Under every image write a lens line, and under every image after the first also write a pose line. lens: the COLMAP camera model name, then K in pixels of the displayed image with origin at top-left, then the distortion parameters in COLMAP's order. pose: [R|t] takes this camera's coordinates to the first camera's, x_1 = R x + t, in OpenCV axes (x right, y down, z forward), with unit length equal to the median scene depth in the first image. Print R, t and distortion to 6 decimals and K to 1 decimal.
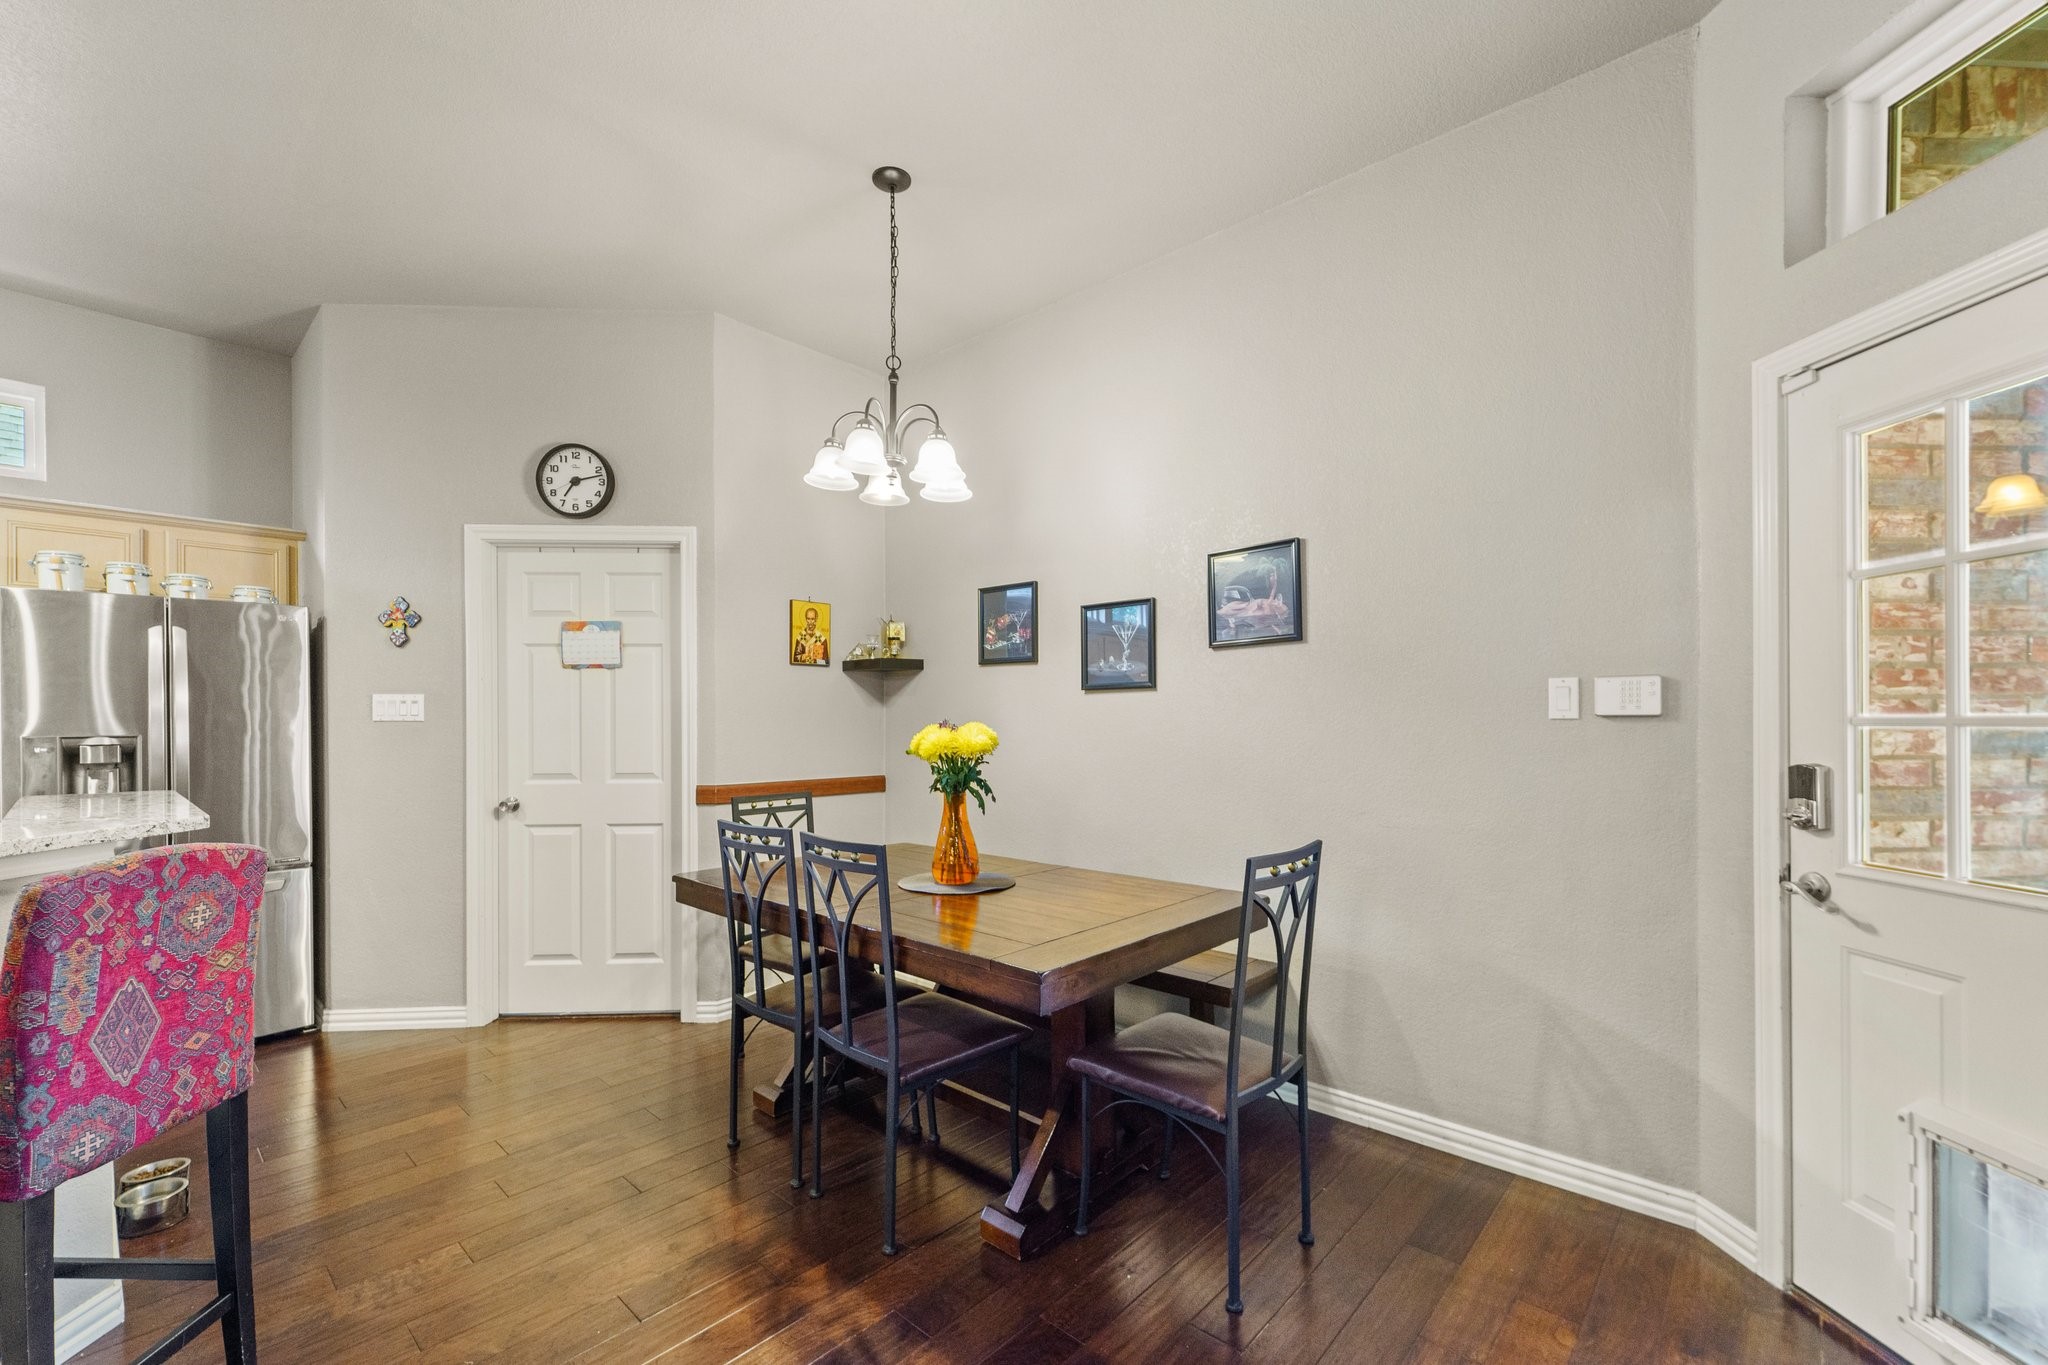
lens RADIAL K [[854.5, 0, 1026.5], [0, 854.5, 717.5], [0, 0, 1]] dist [0.008054, -0.001158]
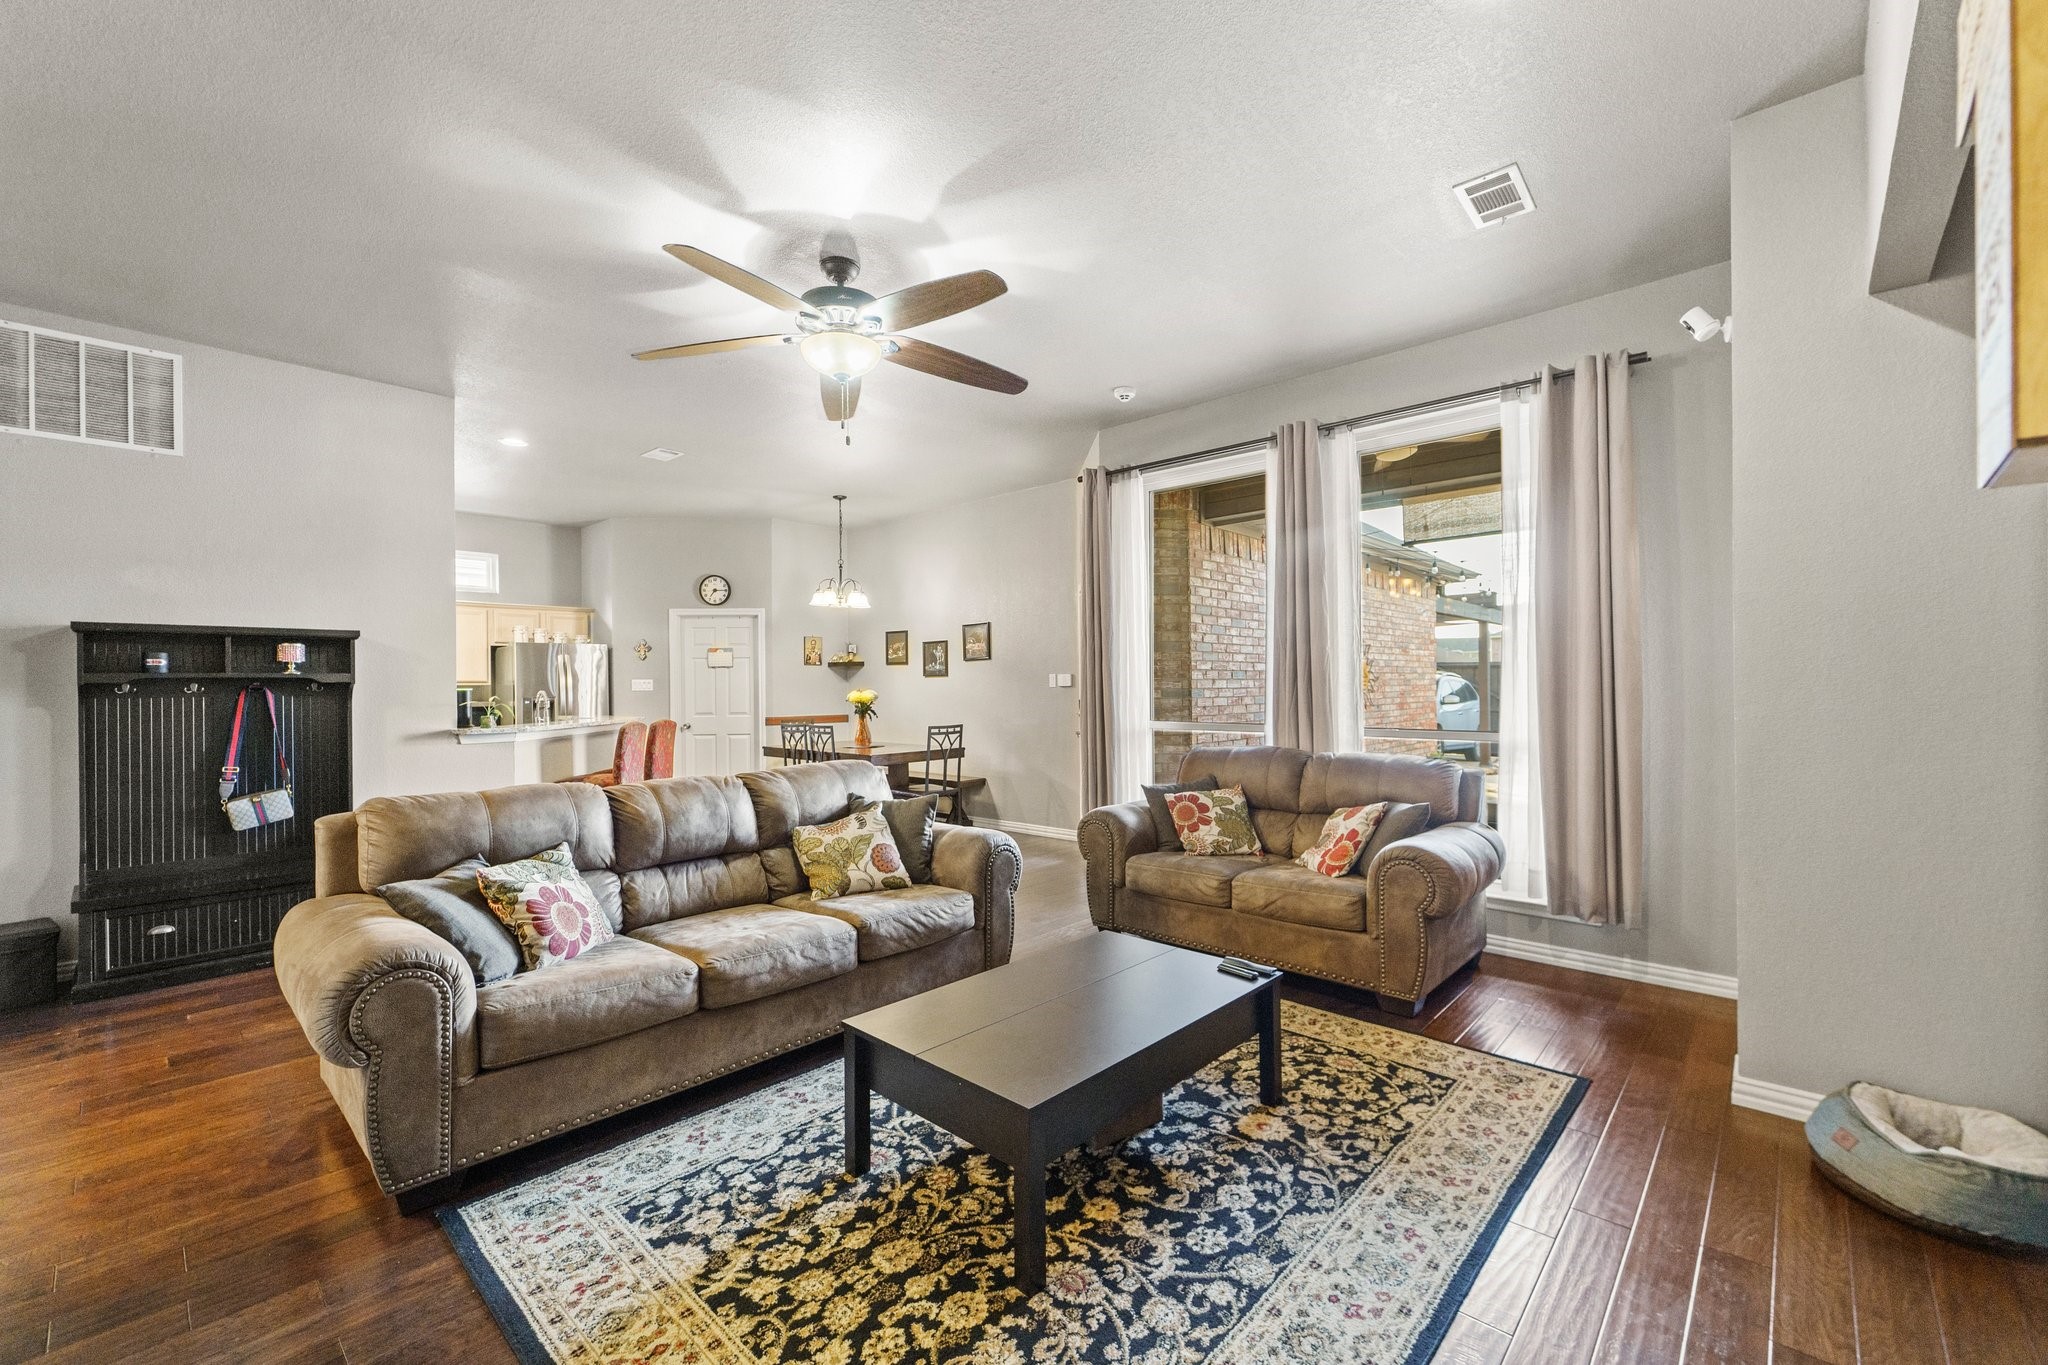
lens RADIAL K [[841.8, 0, 1024.0], [0, 841.8, 682.5], [0, 0, 1]] dist [0.017121, -0.000048]
pose [[0.999892, -0.007164, -0.012820, 0.393542], [0.007142, 0.999973, -0.001737, -0.007988], [0.012832, 0.001645, 0.999916, -1.445323]]
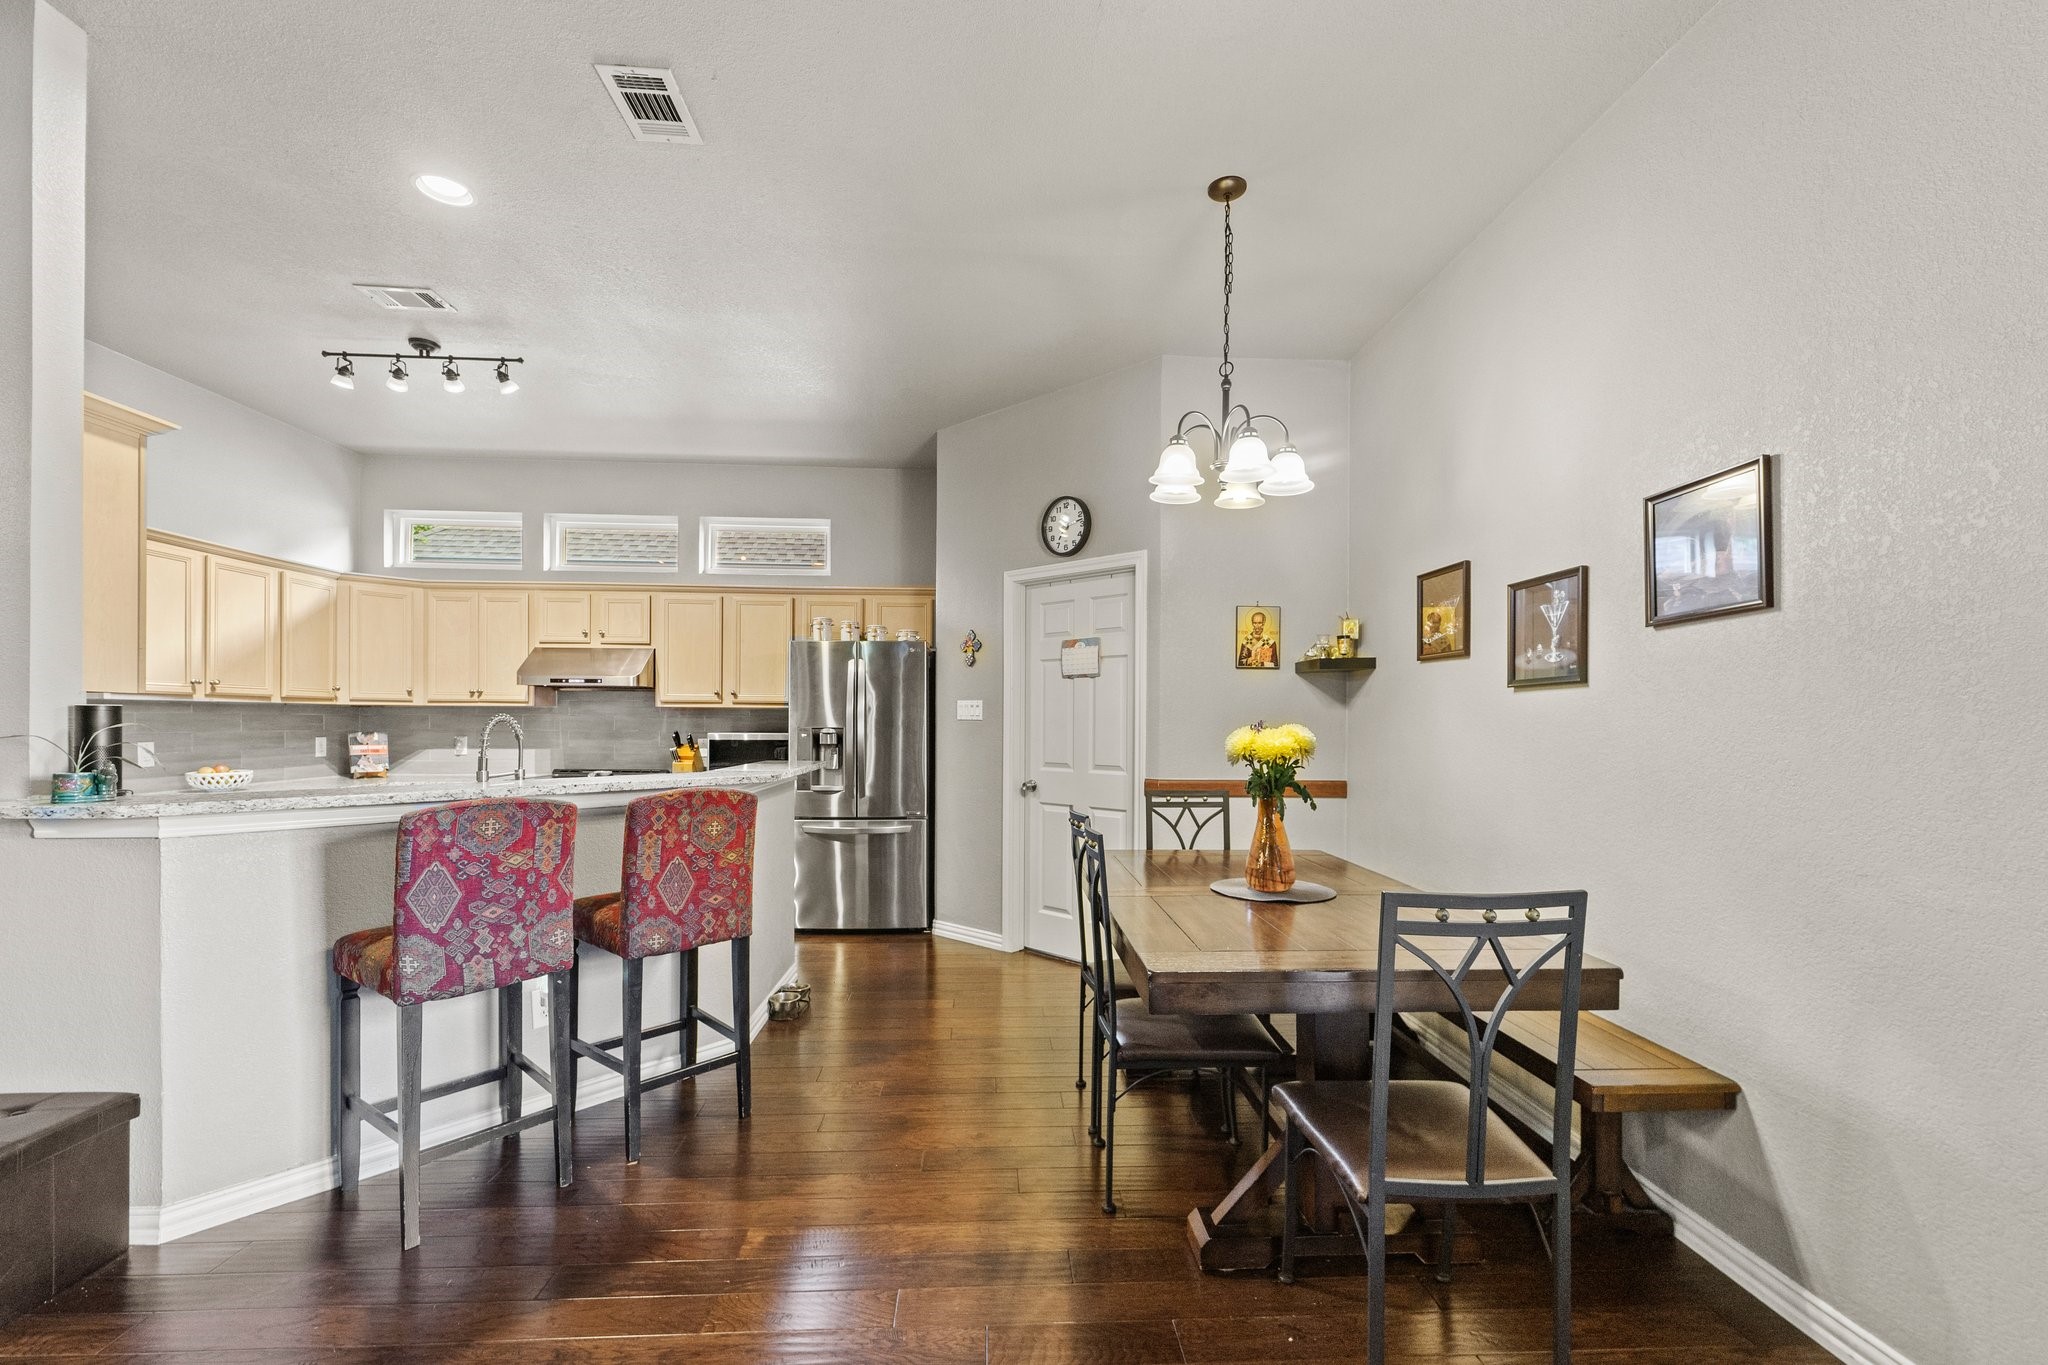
lens RADIAL K [[854.5, 0, 1026.5], [0, 854.5, 717.5], [0, 0, 1]] dist [0.008054, -0.001158]
pose [[0.708750, 0.004551, -0.705445, 0.324748], [-0.006890, 0.999976, -0.000471, 0.000435], [0.705426, 0.005195, 0.708765, 0.094873]]
